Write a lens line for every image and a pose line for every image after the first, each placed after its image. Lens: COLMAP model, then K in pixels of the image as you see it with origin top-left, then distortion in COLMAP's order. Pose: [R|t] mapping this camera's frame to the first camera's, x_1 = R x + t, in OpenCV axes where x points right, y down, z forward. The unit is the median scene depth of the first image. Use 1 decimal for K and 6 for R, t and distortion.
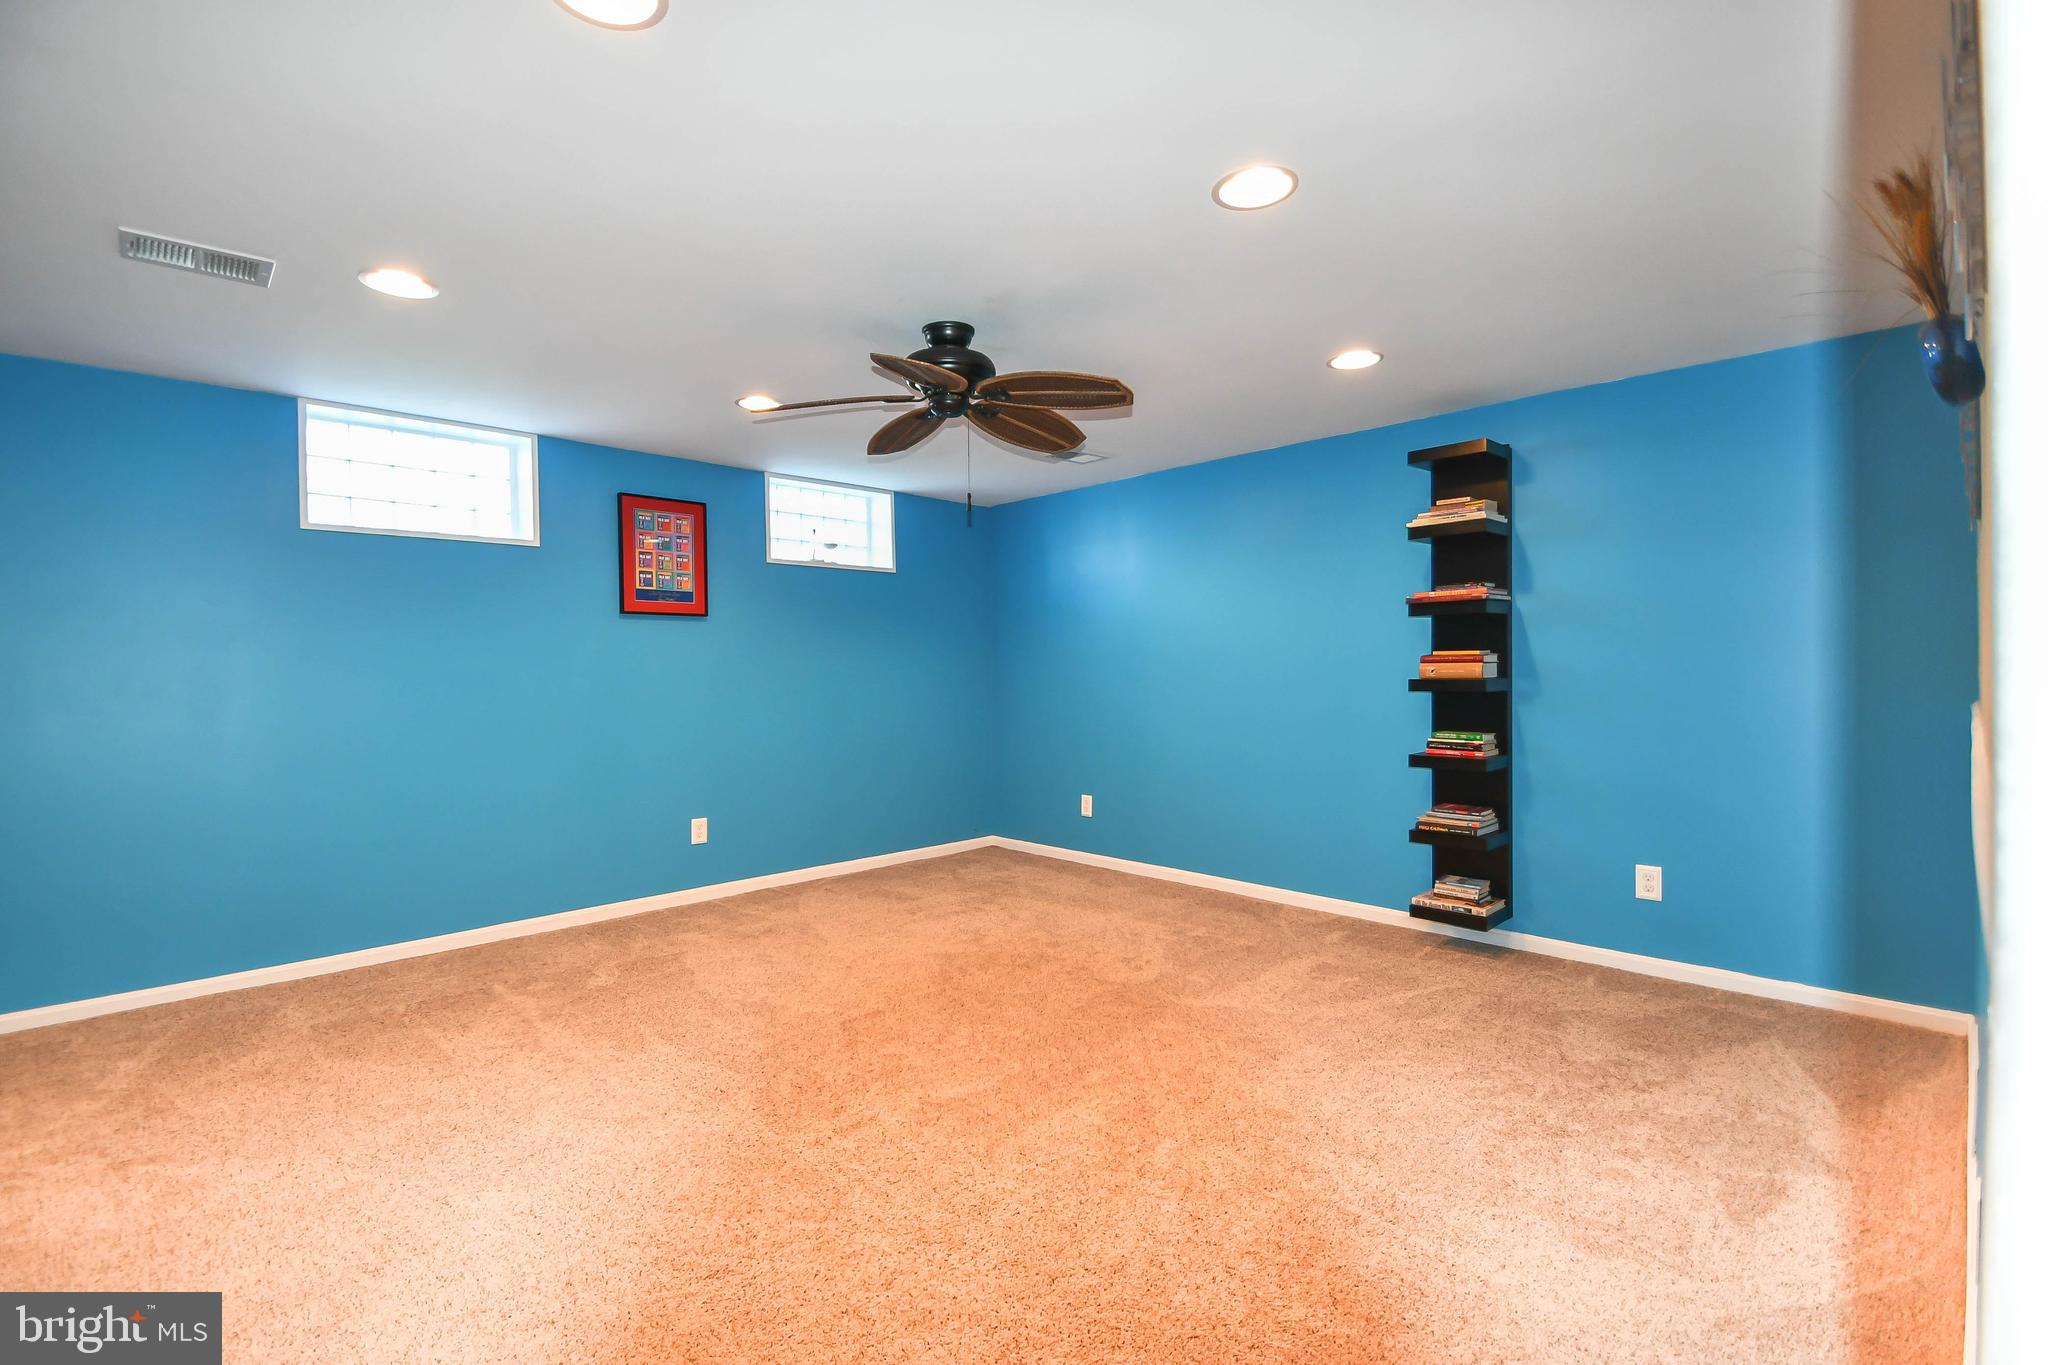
lens RADIAL K [[919.0, 0, 1013.1], [0, 919.0, 685.6], [0, 0, 1]] dist [0.010342, -0.013856]
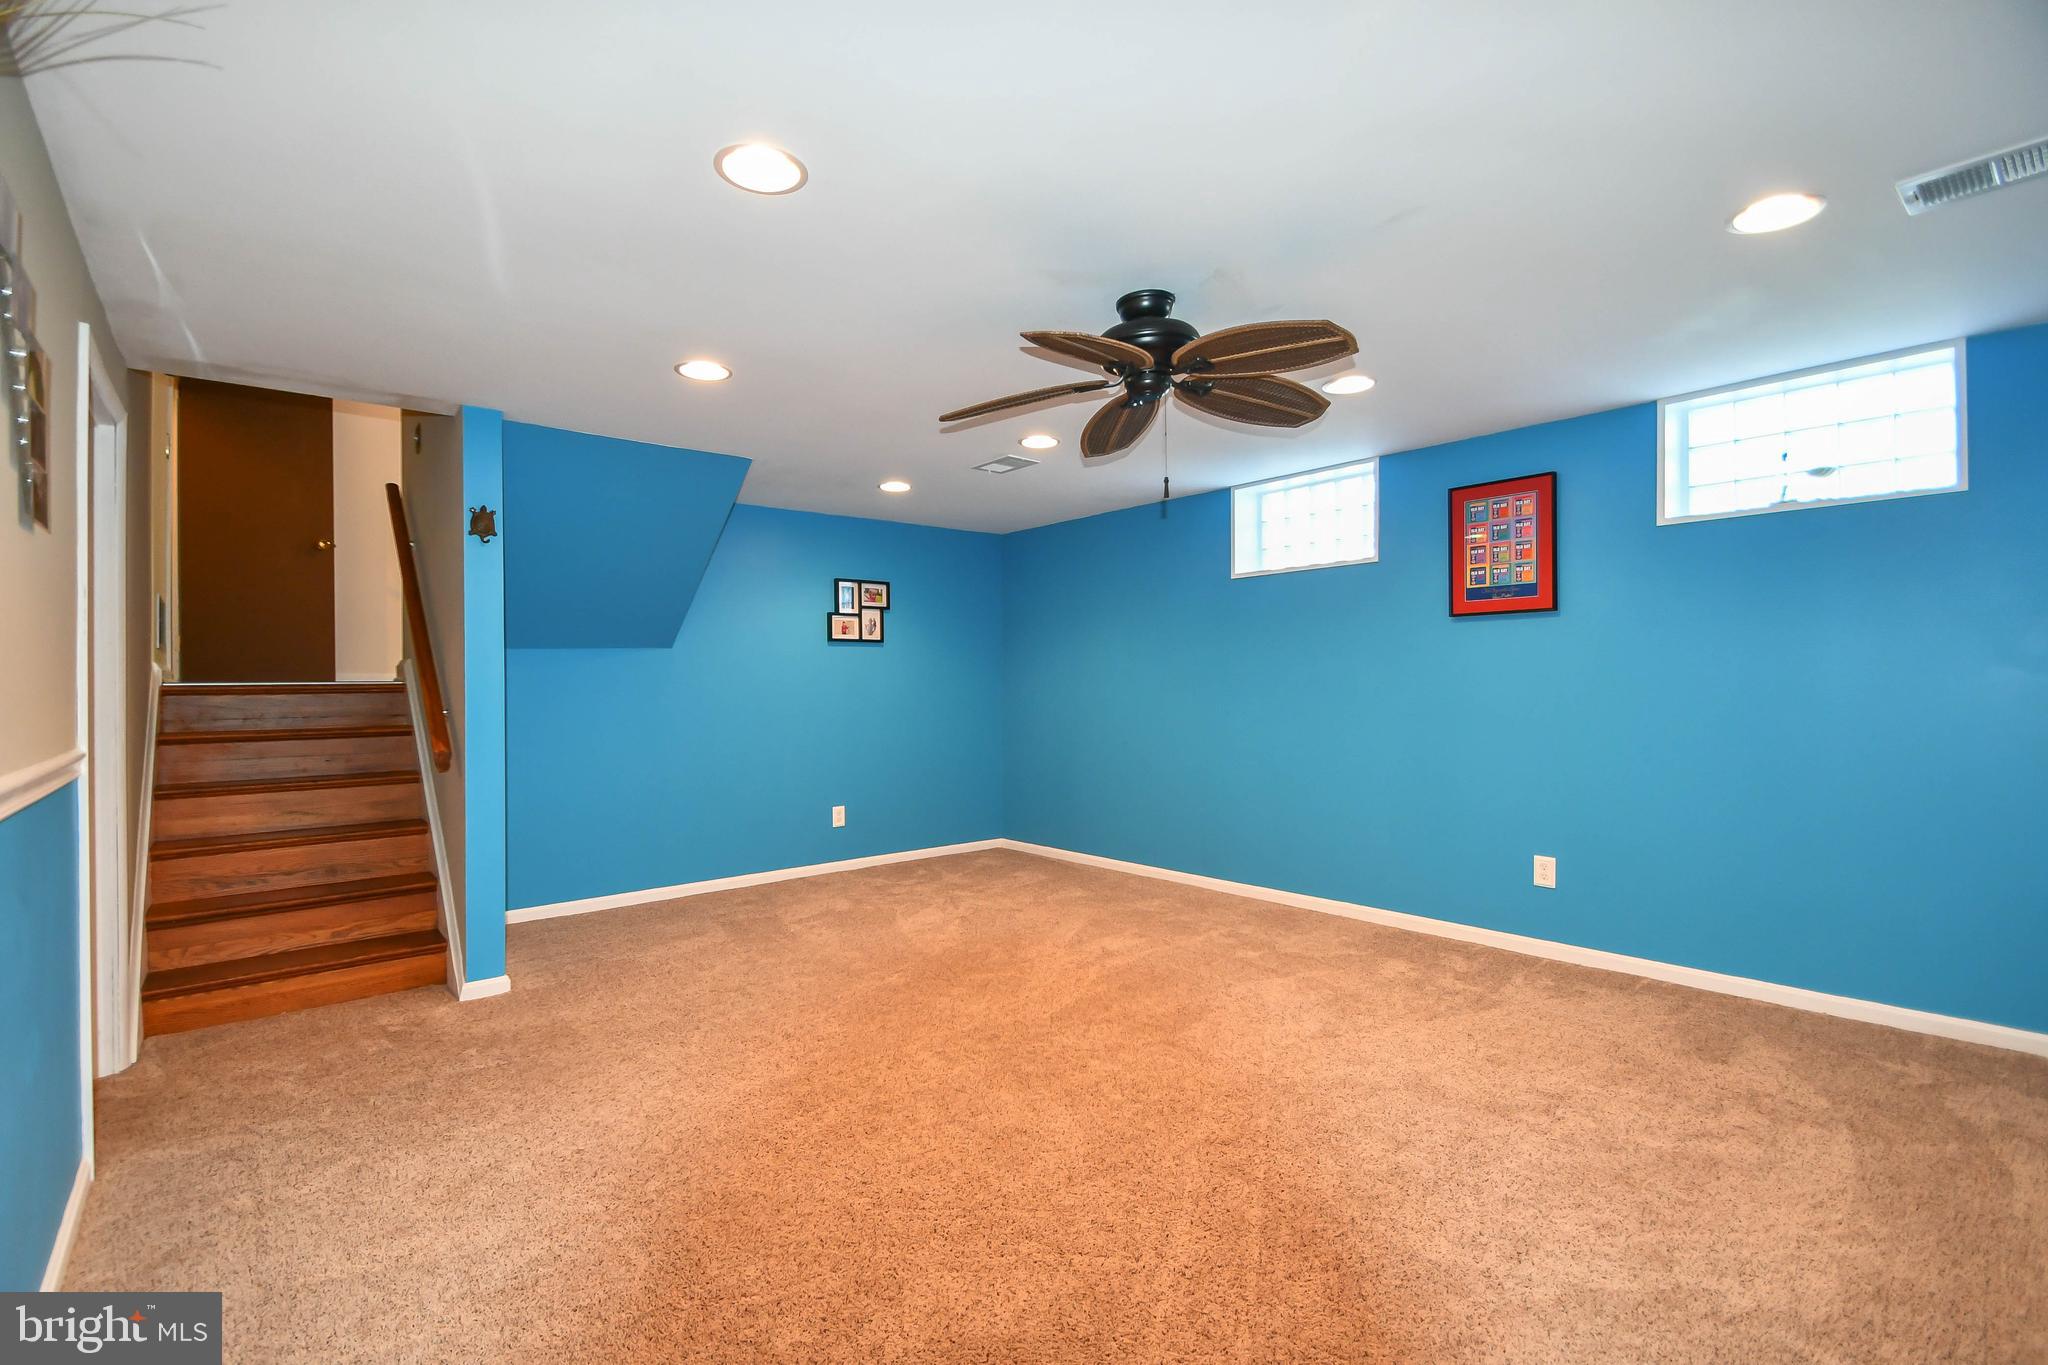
lens RADIAL K [[922.0, 0, 1017.1], [0, 922.0, 685.1], [0, 0, 1]] dist [-0.002338, -0.000311]
pose [[-0.068415, 0.005064, -0.997644, 0.536424], [-0.014325, 0.999879, 0.006057, -0.007734], [0.997554, 0.014705, -0.068334, 0.612614]]
